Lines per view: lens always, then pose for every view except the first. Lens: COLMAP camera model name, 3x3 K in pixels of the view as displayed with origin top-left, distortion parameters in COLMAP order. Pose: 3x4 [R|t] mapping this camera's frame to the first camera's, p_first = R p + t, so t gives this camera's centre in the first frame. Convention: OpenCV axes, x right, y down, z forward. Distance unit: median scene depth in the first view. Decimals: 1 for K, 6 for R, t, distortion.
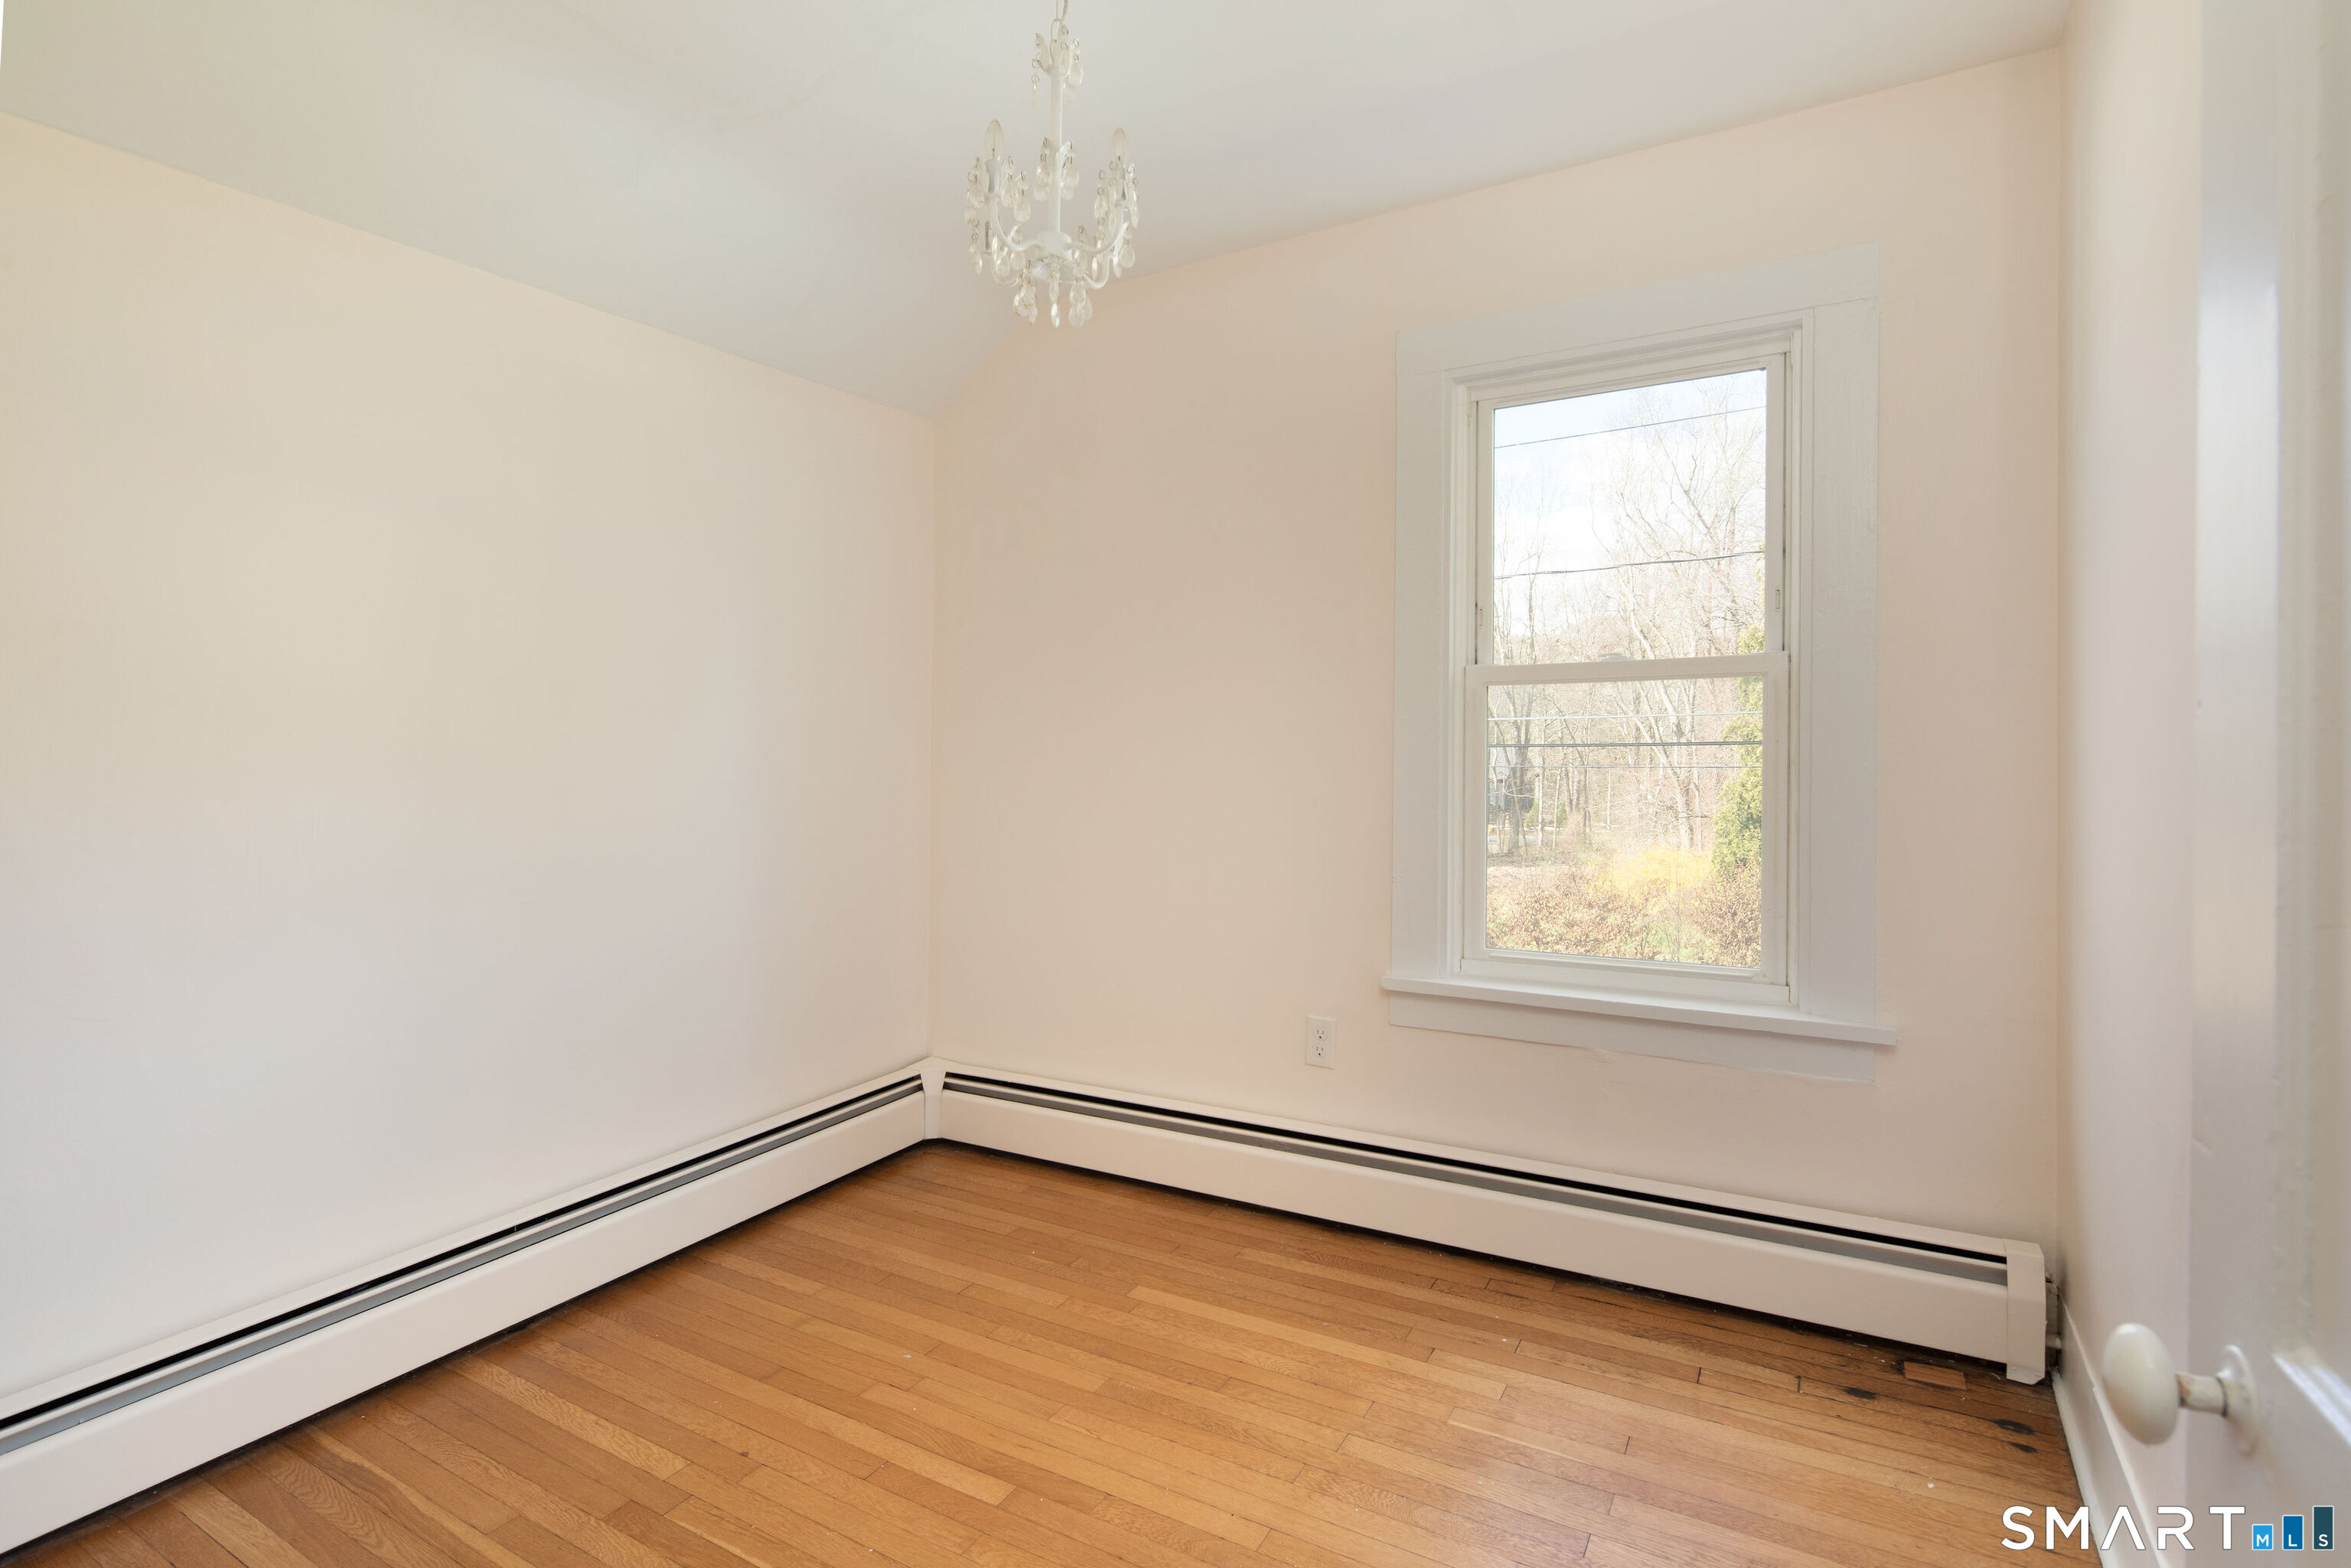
lens RADIAL K [[1153.0, 0, 1181.4], [0, 1153.0, 737.2], [0, 0, 1]] dist [-0.004271, -0.001207]
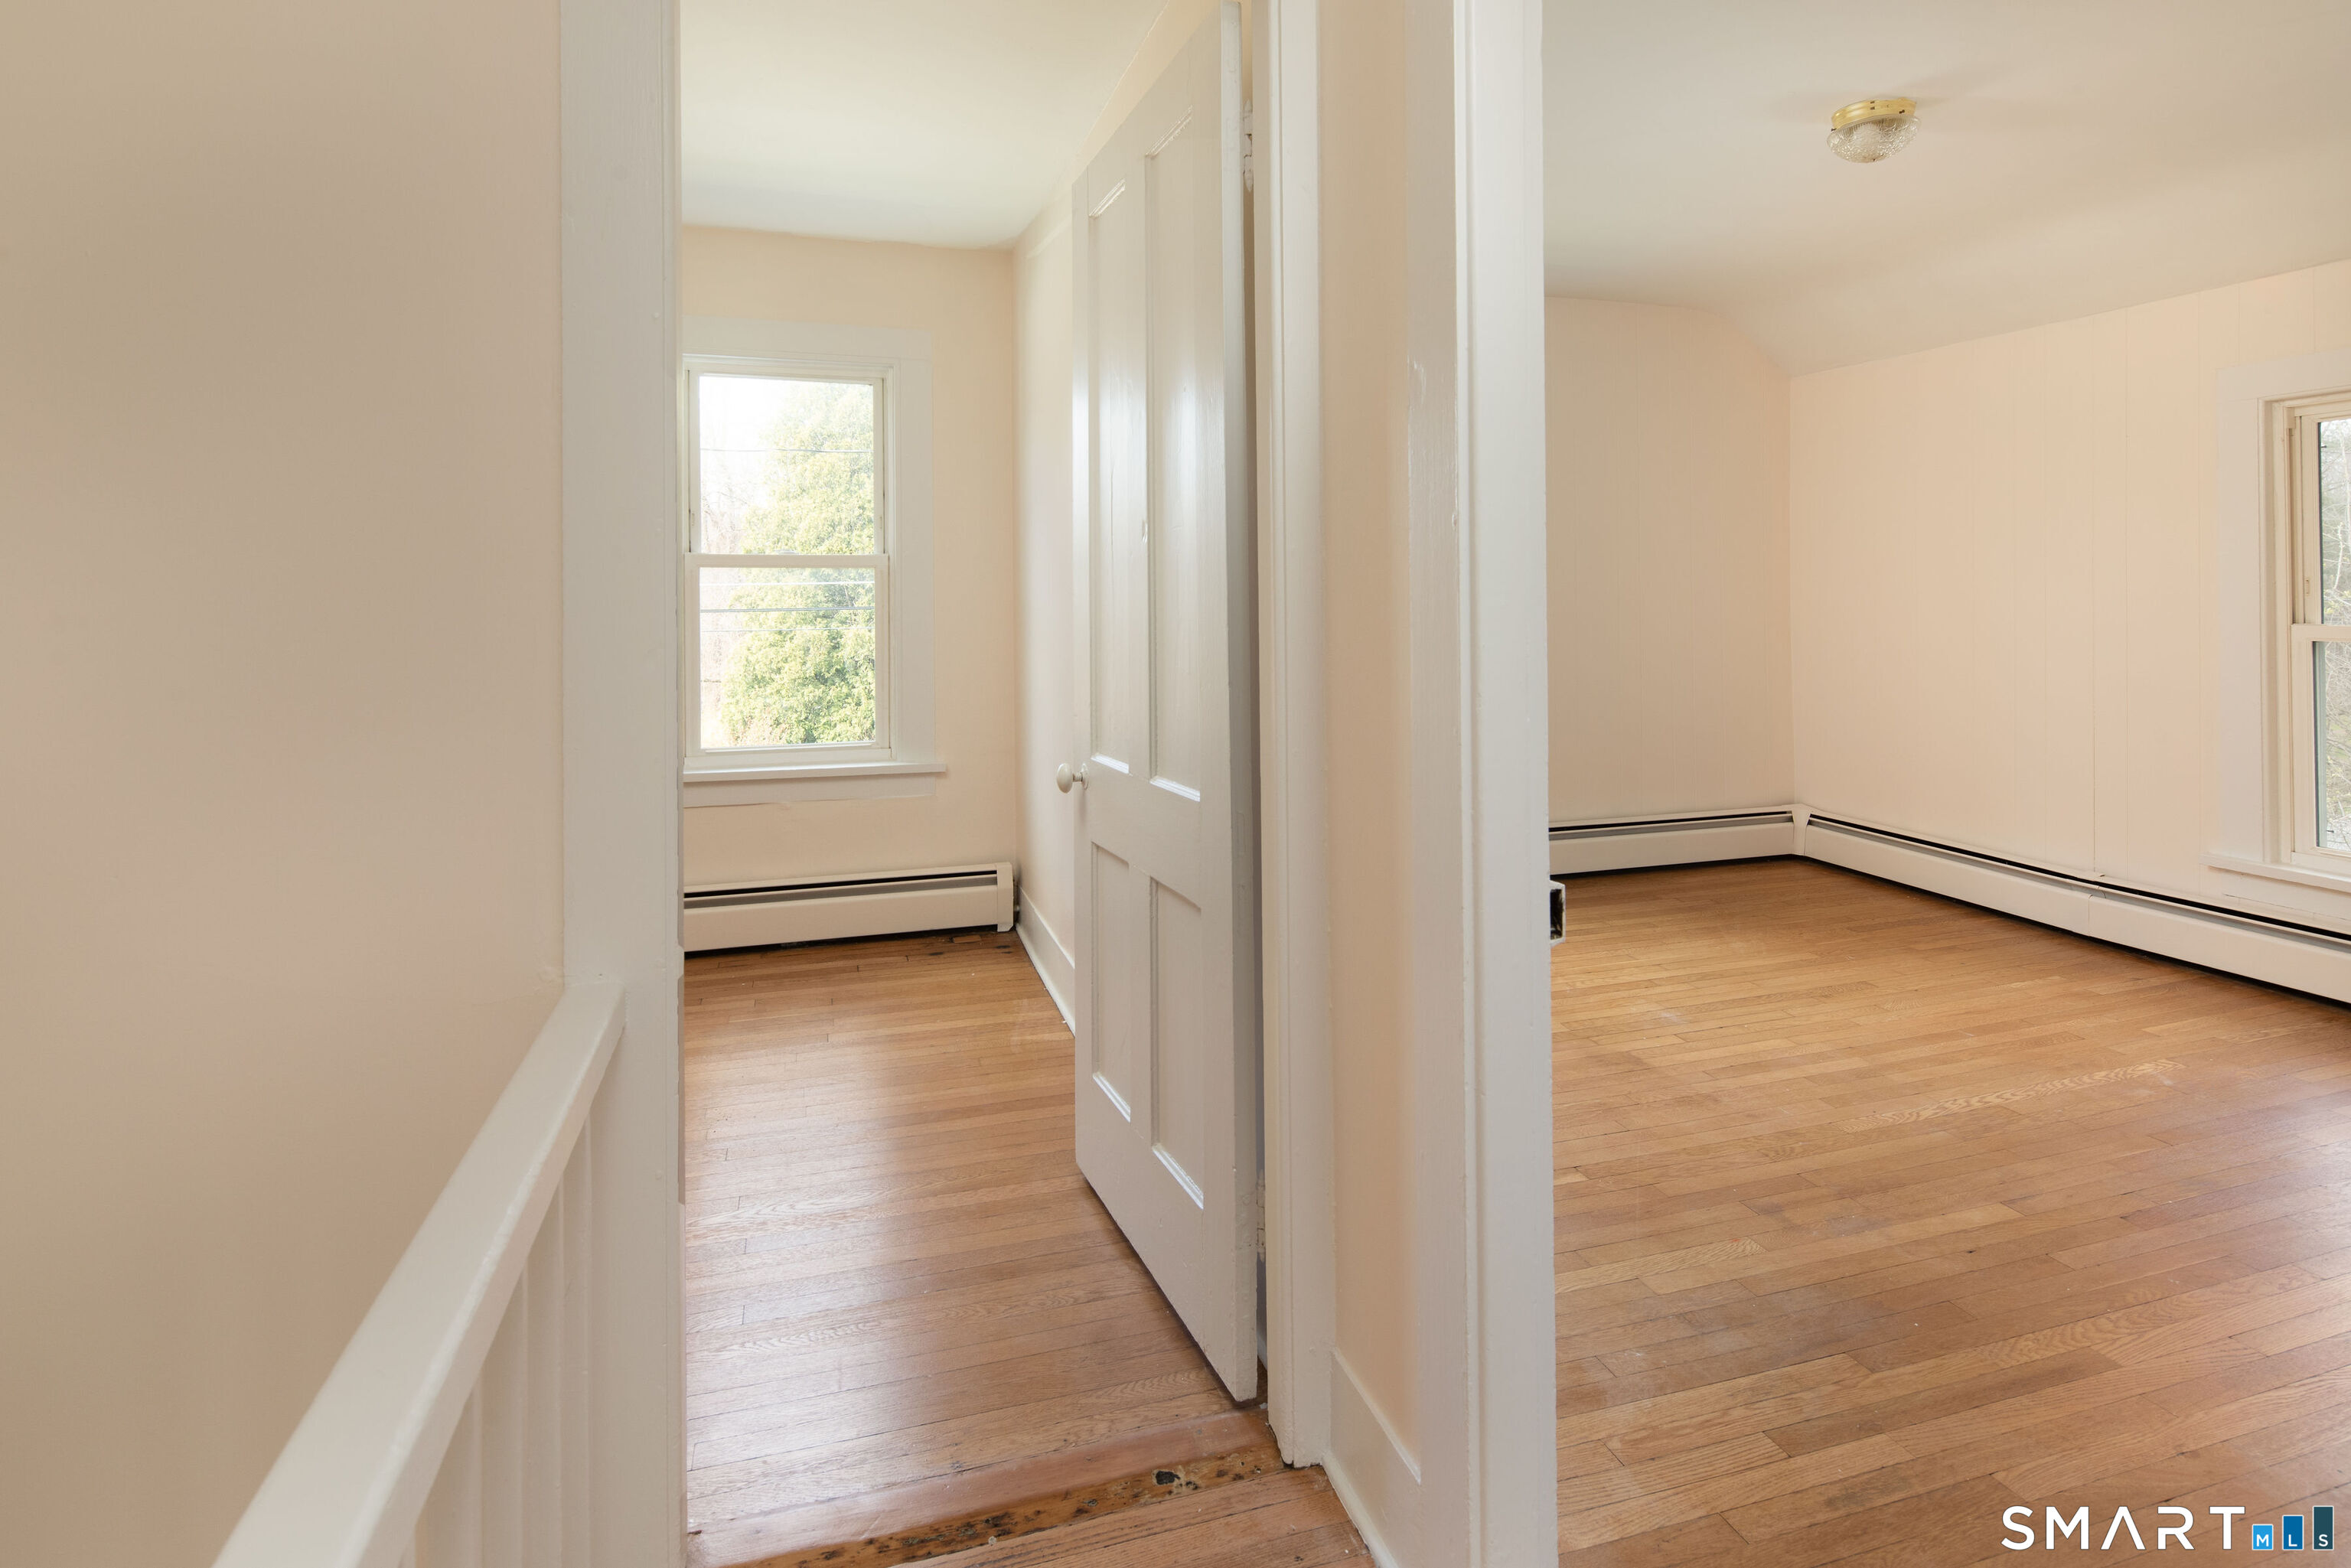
lens RADIAL K [[1153.0, 0, 1181.4], [0, 1153.0, 737.2], [0, 0, 1]] dist [-0.004271, -0.001207]
pose [[0.674204, -0.083797, 0.733776, -0.482782], [0.000097, 0.993552, 0.113374, 0.002582], [-0.738545, -0.076366, 0.669865, -0.522455]]
